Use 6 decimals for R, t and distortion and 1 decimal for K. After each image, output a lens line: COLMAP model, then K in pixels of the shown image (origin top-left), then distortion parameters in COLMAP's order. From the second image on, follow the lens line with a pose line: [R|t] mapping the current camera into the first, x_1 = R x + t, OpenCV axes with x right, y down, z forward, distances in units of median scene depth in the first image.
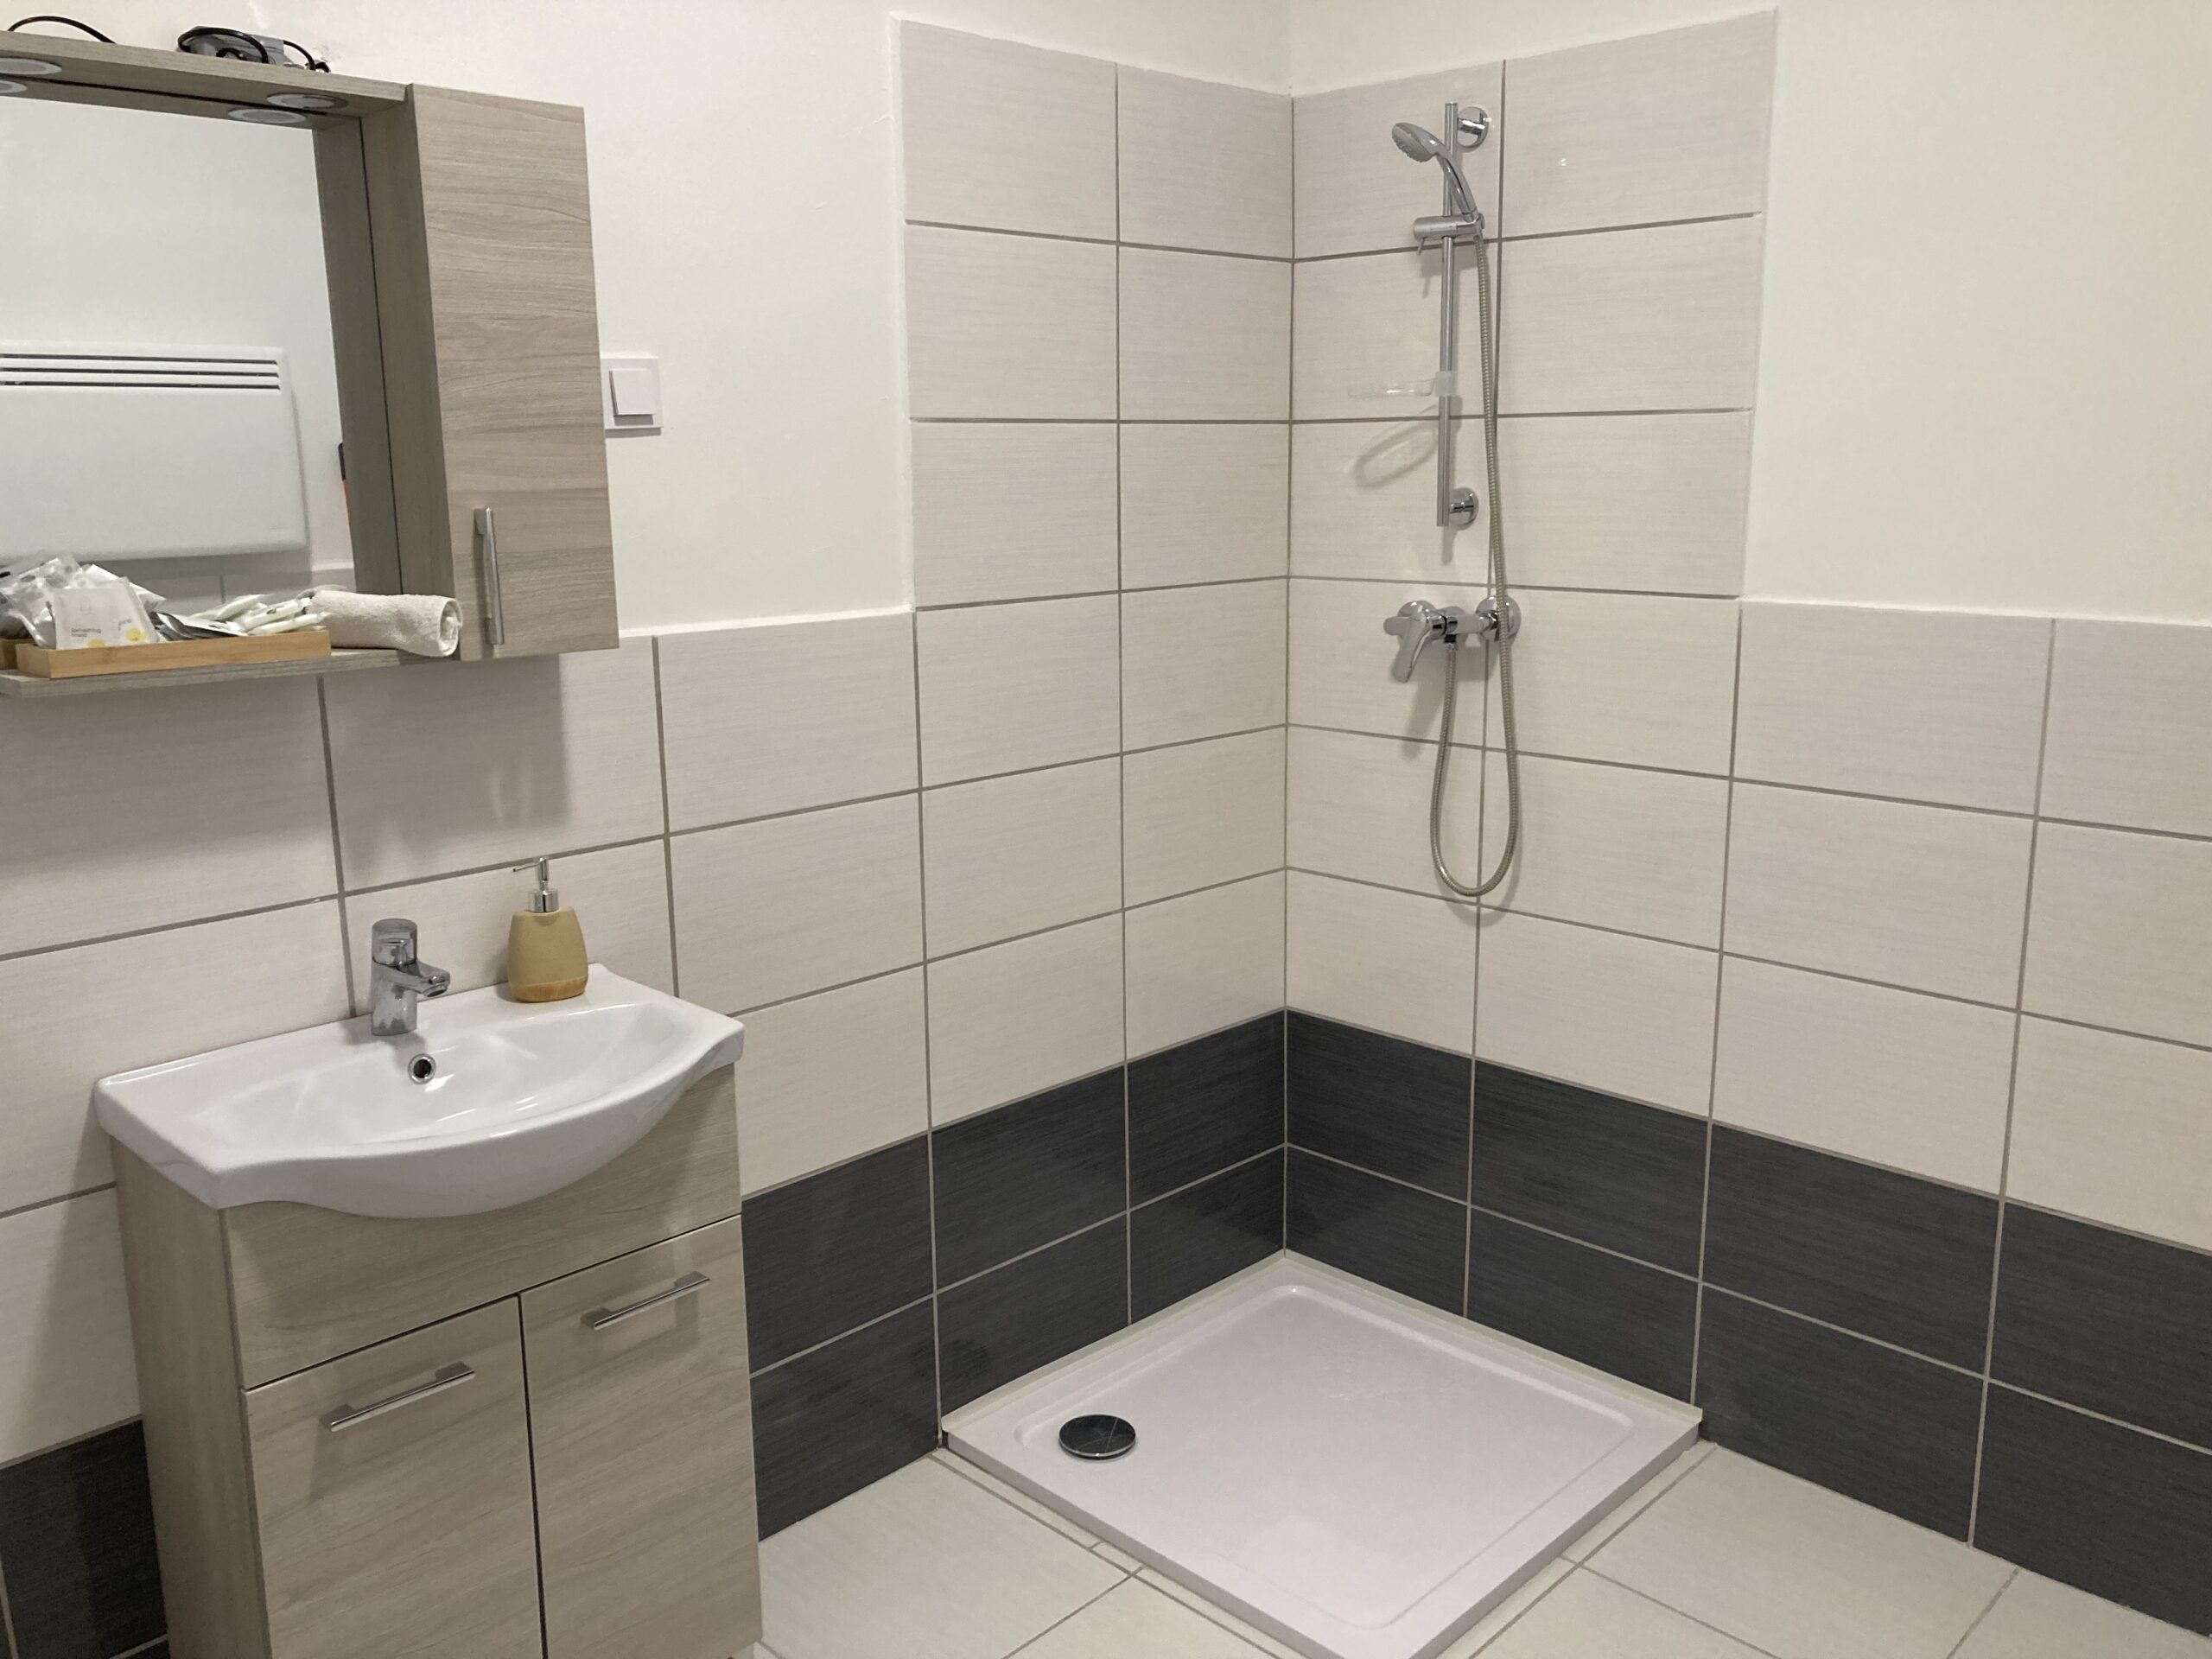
lens RADIAL K [[1787.7, 0, 1095.2], [0, 1787.7, 803.5], [0, 0, 1]] dist [0.020394, 0.008367]
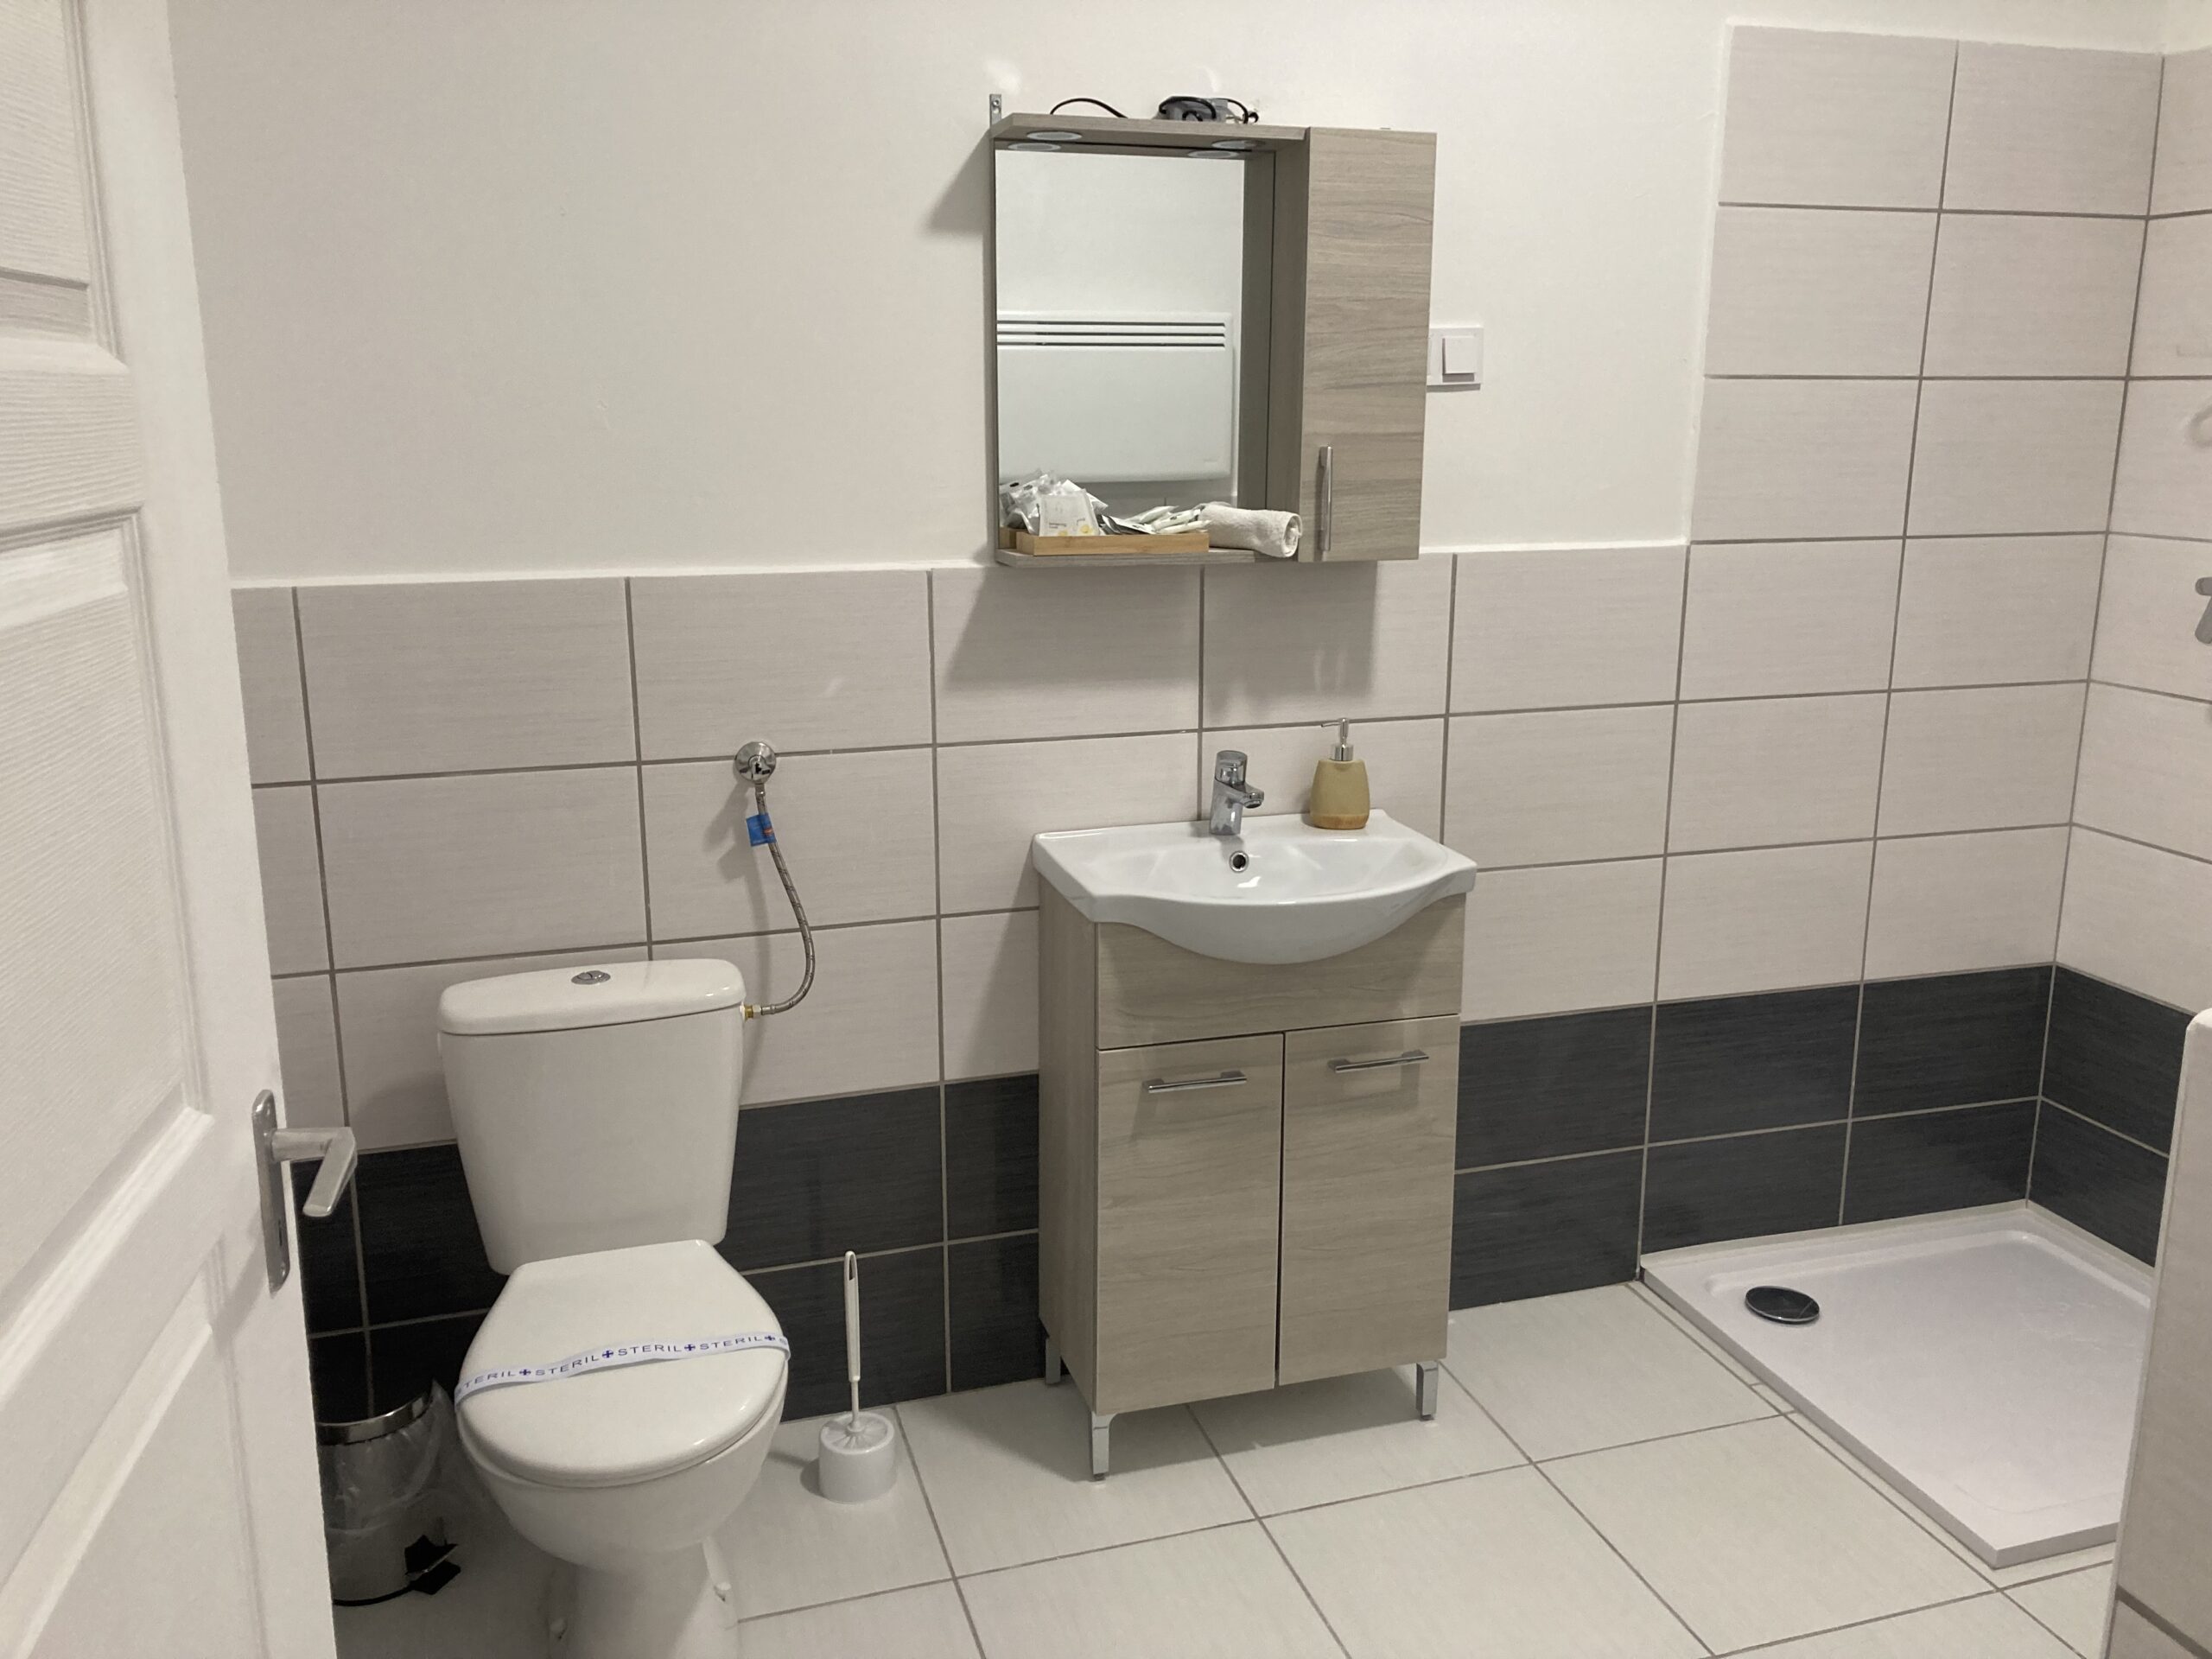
lens RADIAL K [[1743.8, 0, 1107.3], [0, 1743.8, 800.3], [0, 0, 1]] dist [0.068669, -0.099122]
pose [[0.879295, 0.119541, -0.461031, 0.141258], [-0.104001, 0.992821, 0.059075, 0.034544], [0.464783, -0.003997, 0.885416, -0.216762]]
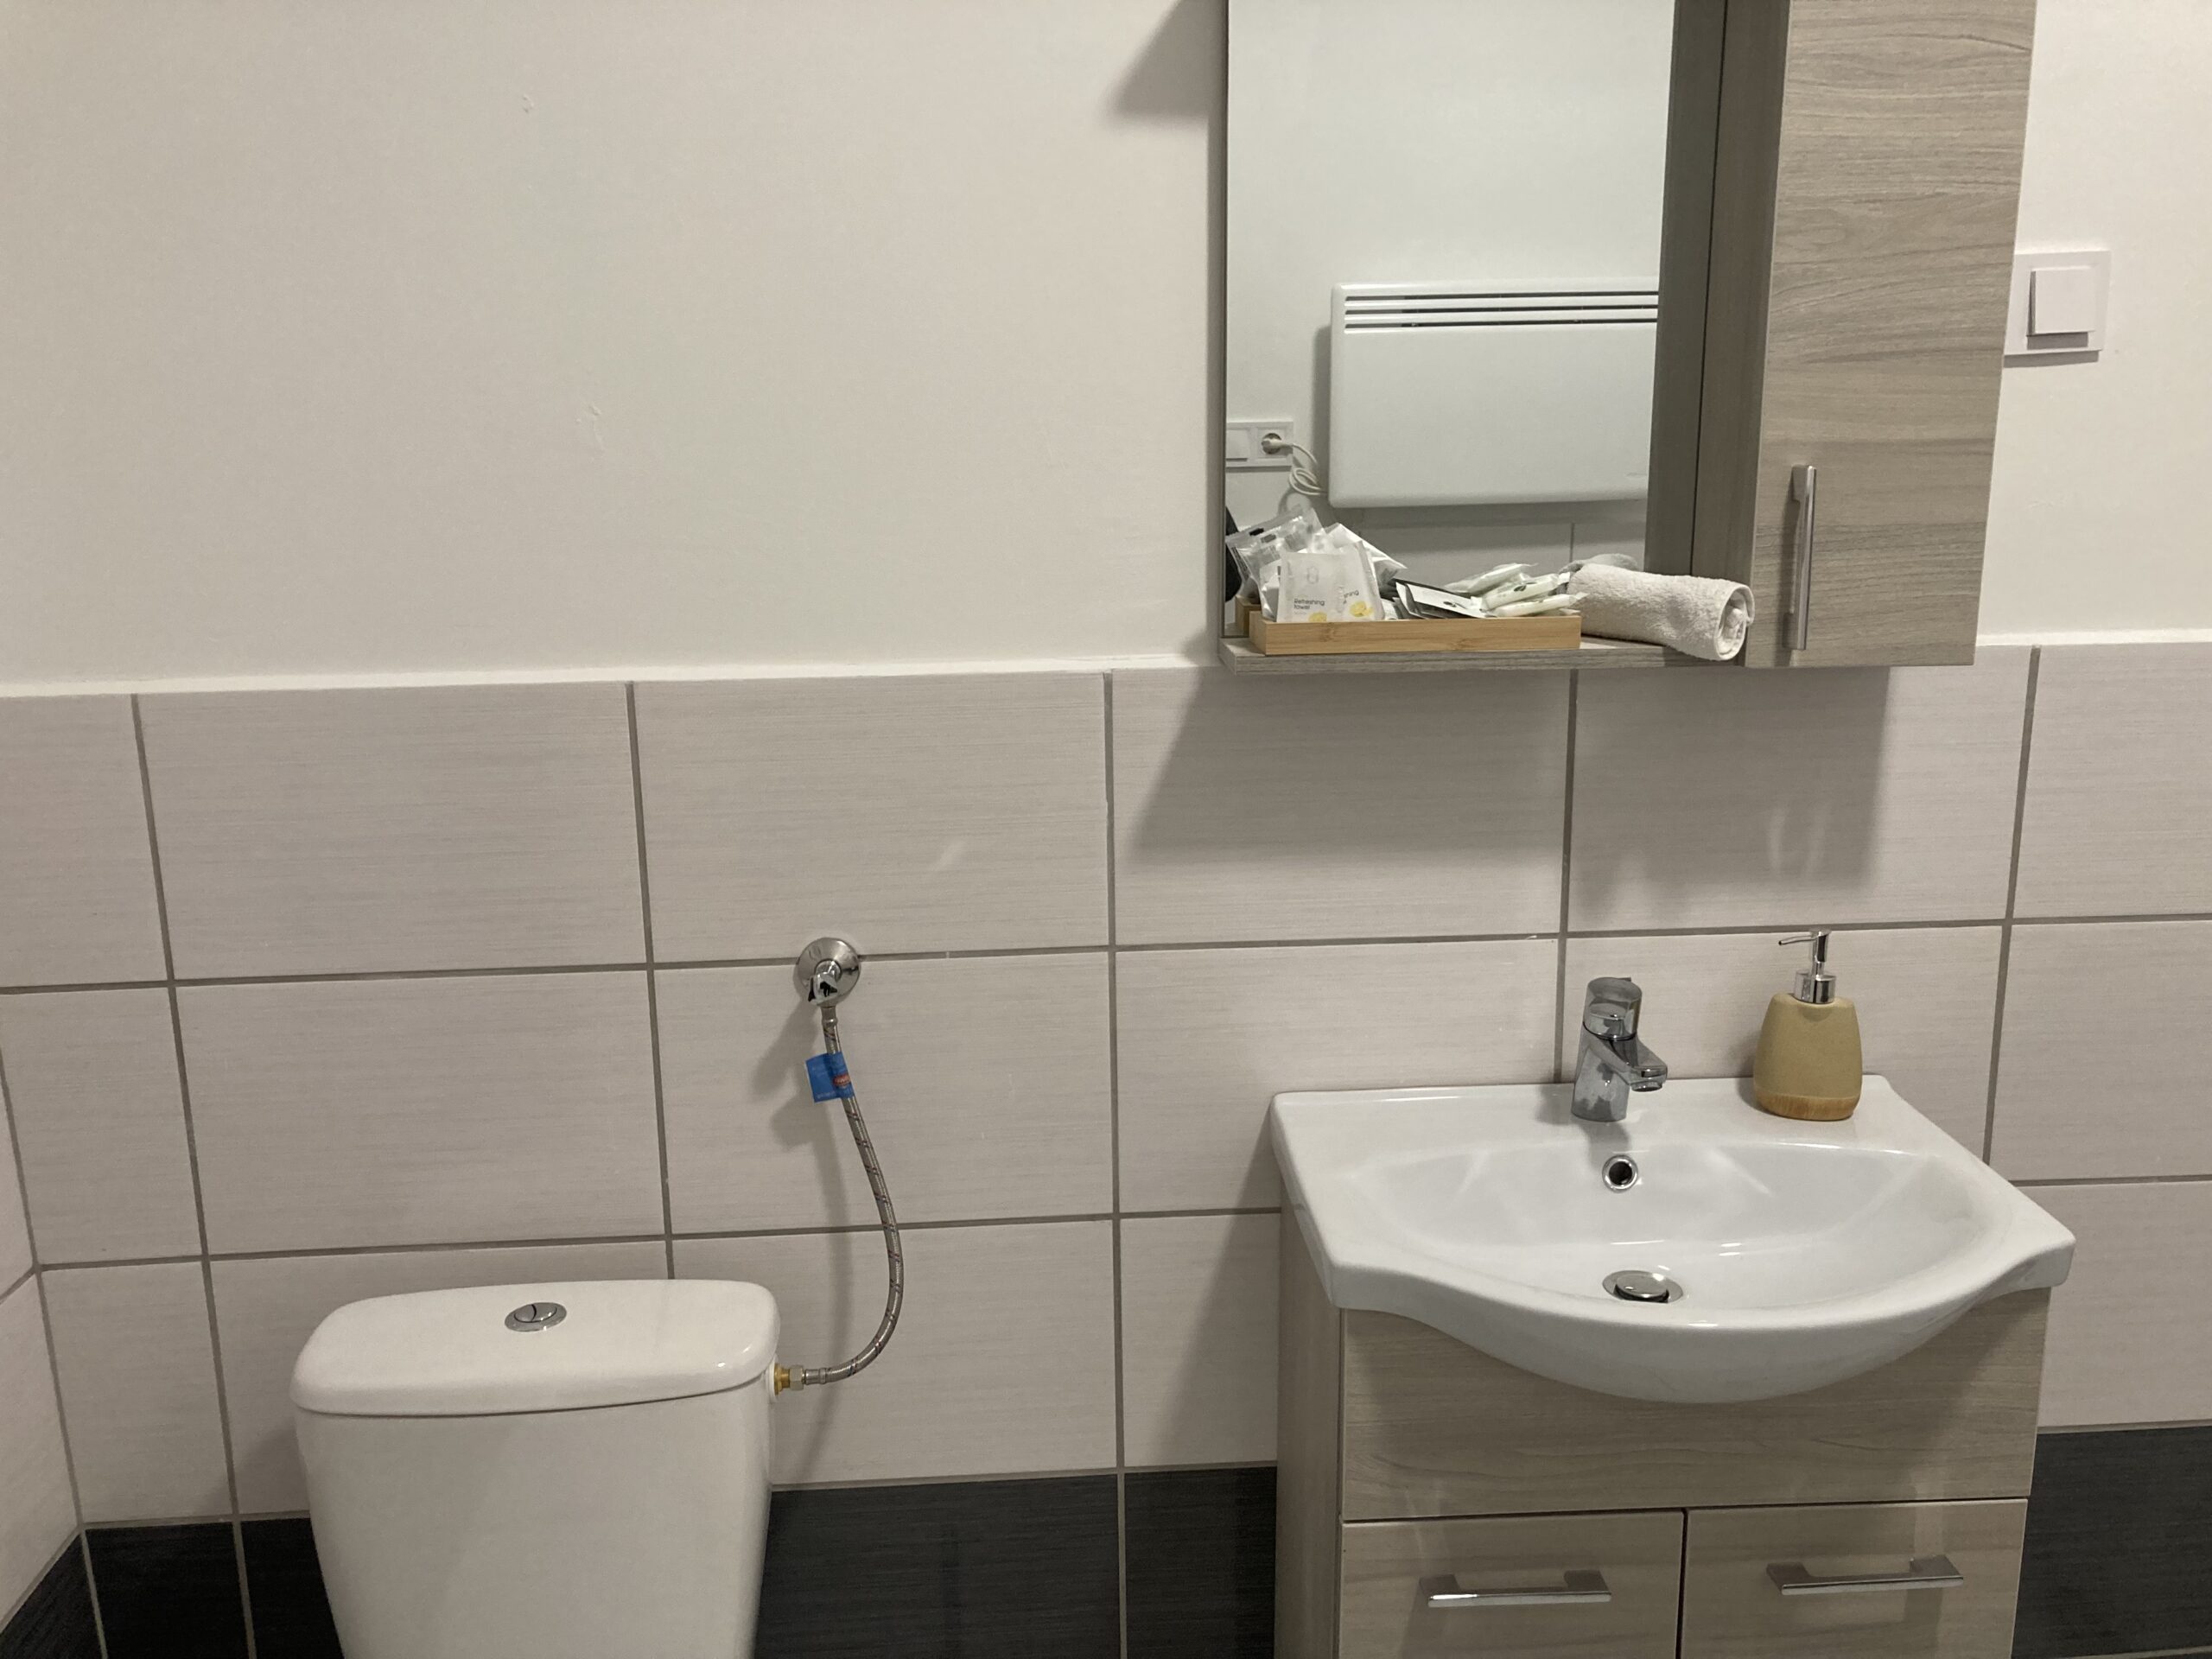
lens RADIAL K [[1805.6, 0, 1094.5], [0, 1805.6, 809.6], [0, 0, 1]] dist [0.014172, 0.004300]
pose [[0.738694, 0.148413, -0.657499, -0.045218], [-0.125641, 0.988680, 0.082011, -0.047986], [0.662228, 0.022028, 0.748979, 0.246395]]
